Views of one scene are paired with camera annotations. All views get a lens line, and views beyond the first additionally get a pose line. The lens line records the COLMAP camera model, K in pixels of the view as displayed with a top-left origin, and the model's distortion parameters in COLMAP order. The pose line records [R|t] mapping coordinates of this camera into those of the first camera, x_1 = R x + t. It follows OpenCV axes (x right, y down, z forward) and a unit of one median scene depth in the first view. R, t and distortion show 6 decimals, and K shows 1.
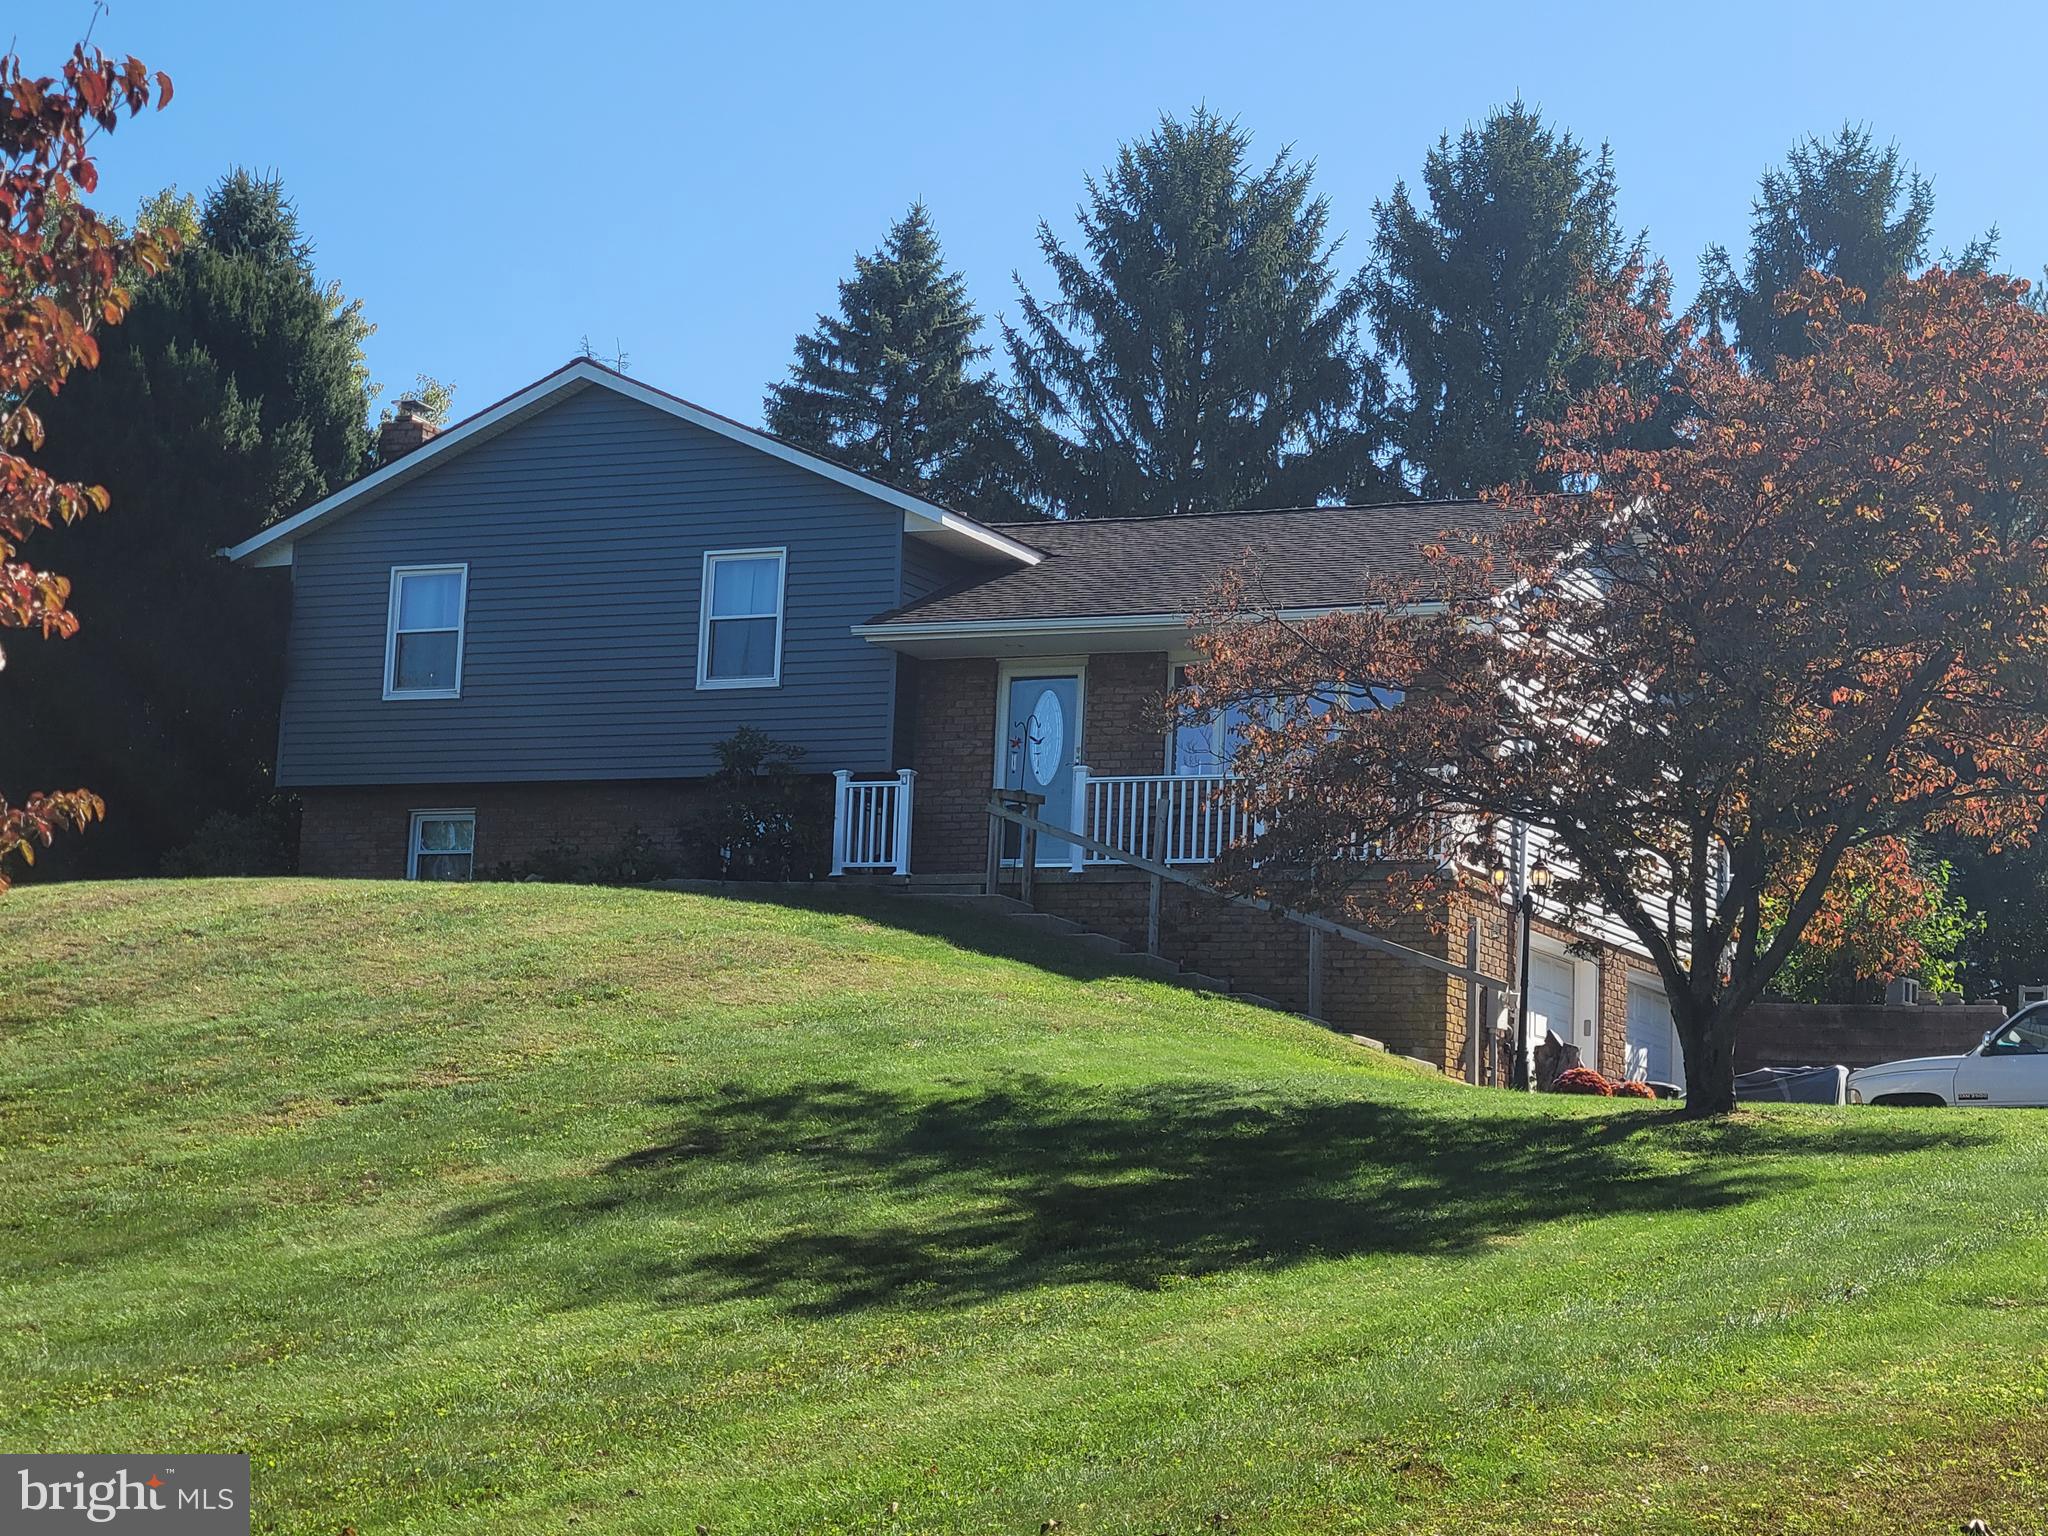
lens RADIAL K [[4198.6, 0, 980.7], [0, 4198.6, 679.2], [0, 0, 1]] dist [0.085719, 0.000000]
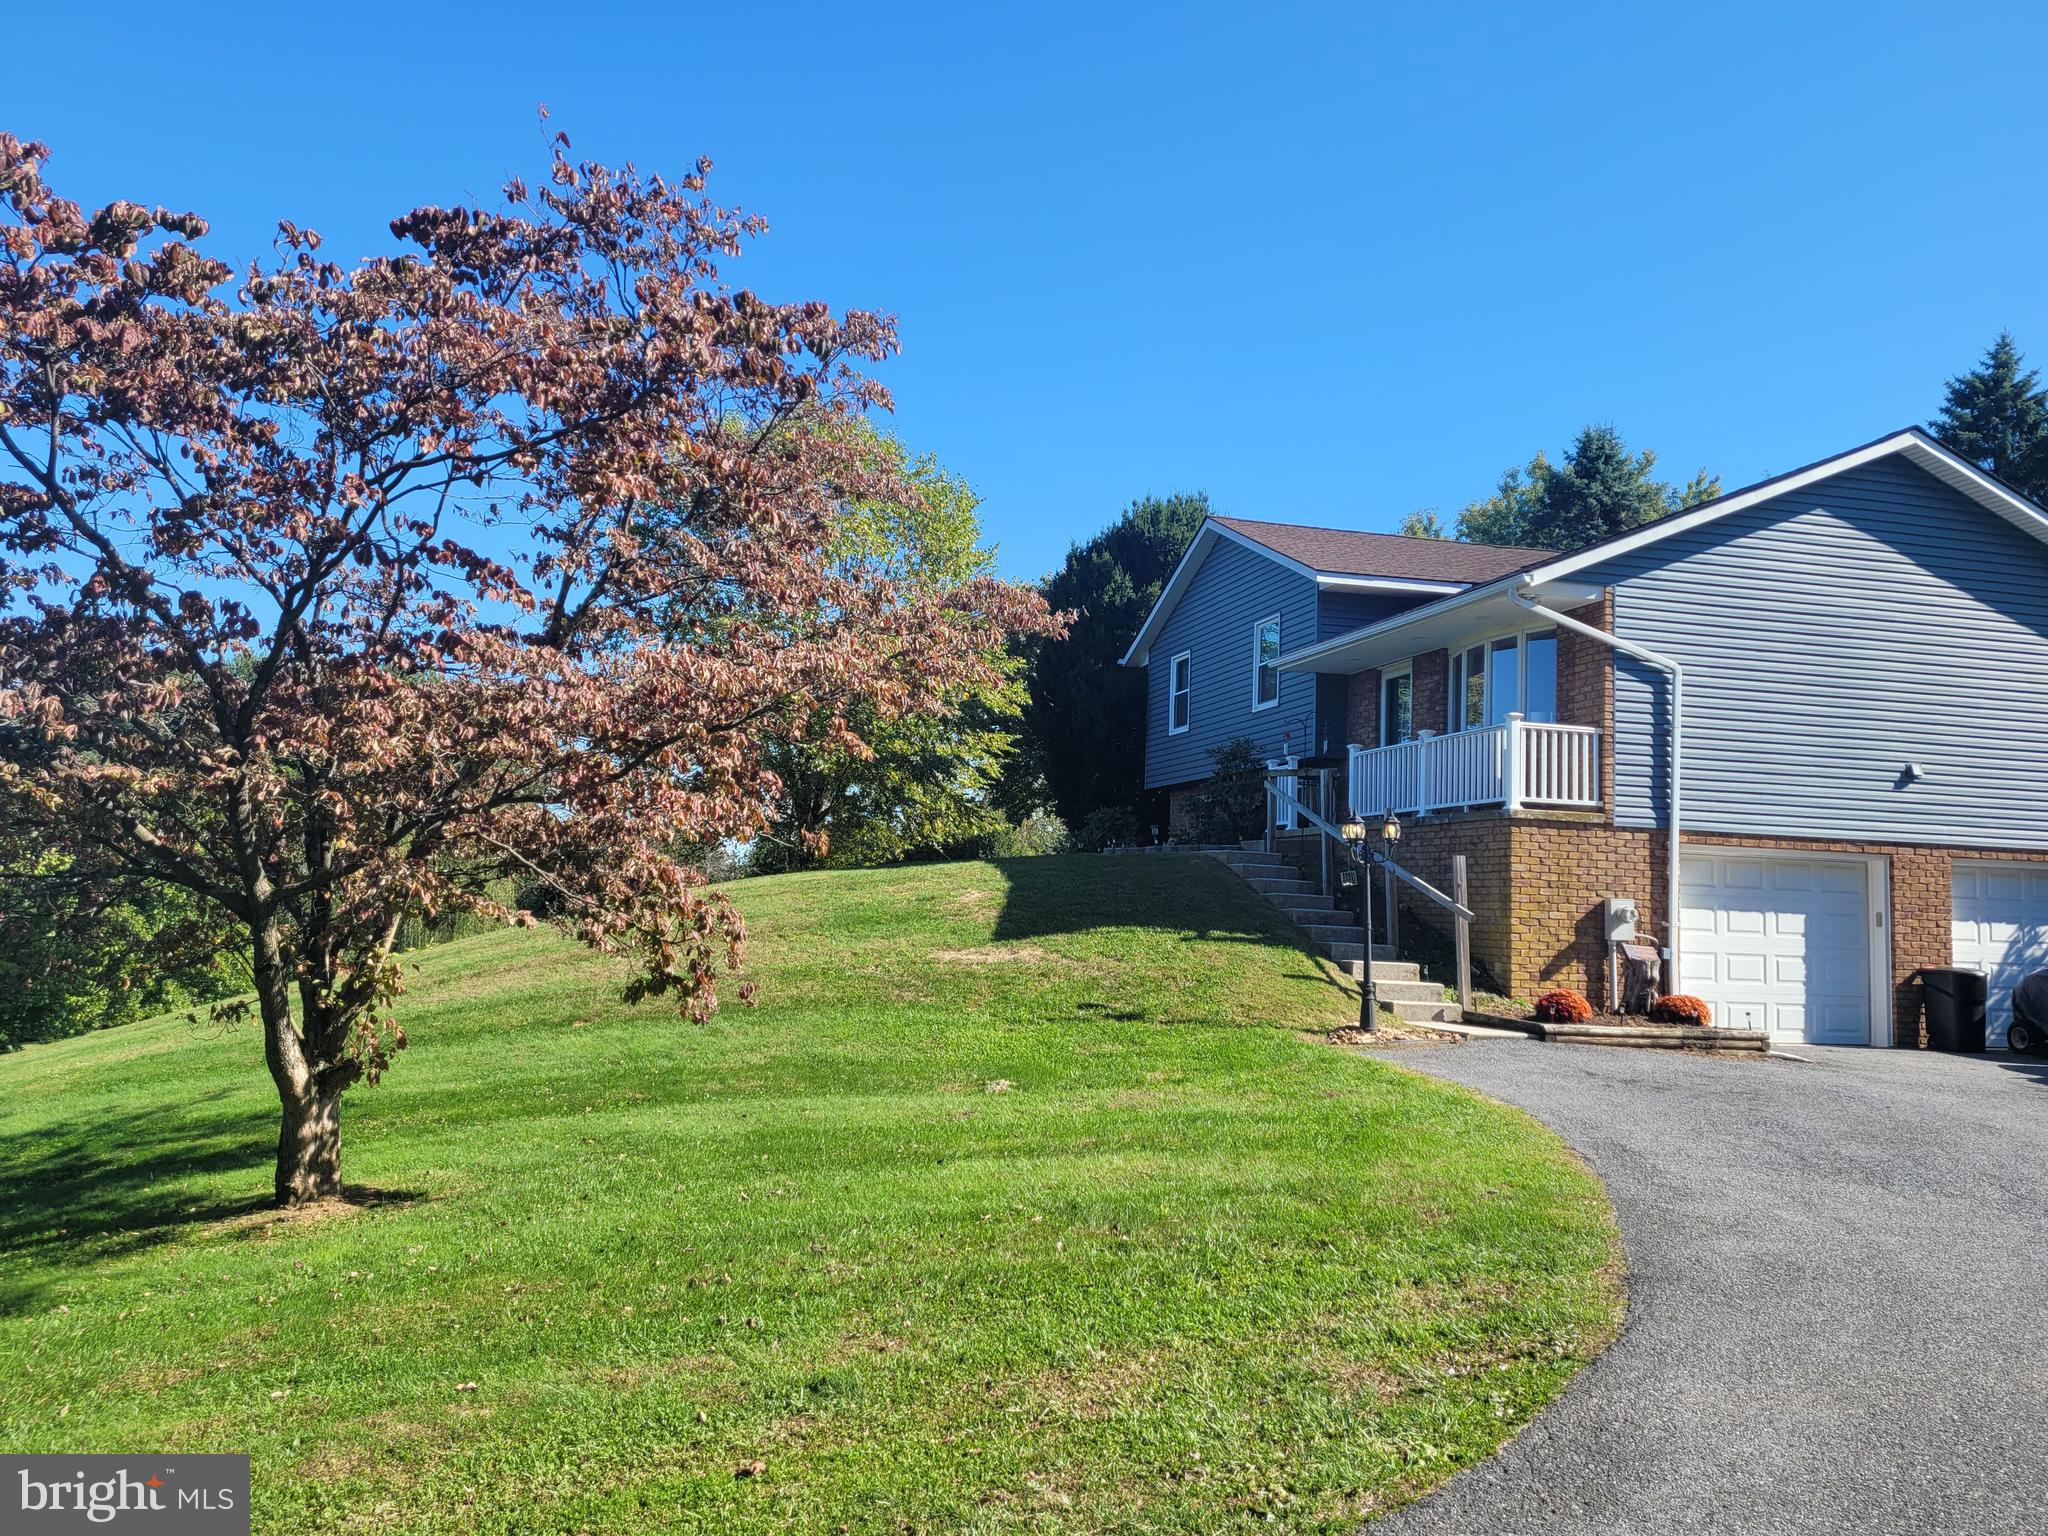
lens RADIAL K [[1564.4, 0, 1041.6], [0, 1564.4, 757.7], [0, 0, 1]] dist [0.083451, -0.068406]
pose [[0.654927, -0.095136, -0.749679, 0.318982], [0.121825, 0.992360, -0.019505, 0.021260], [0.745807, -0.078555, 0.661514, 0.556148]]
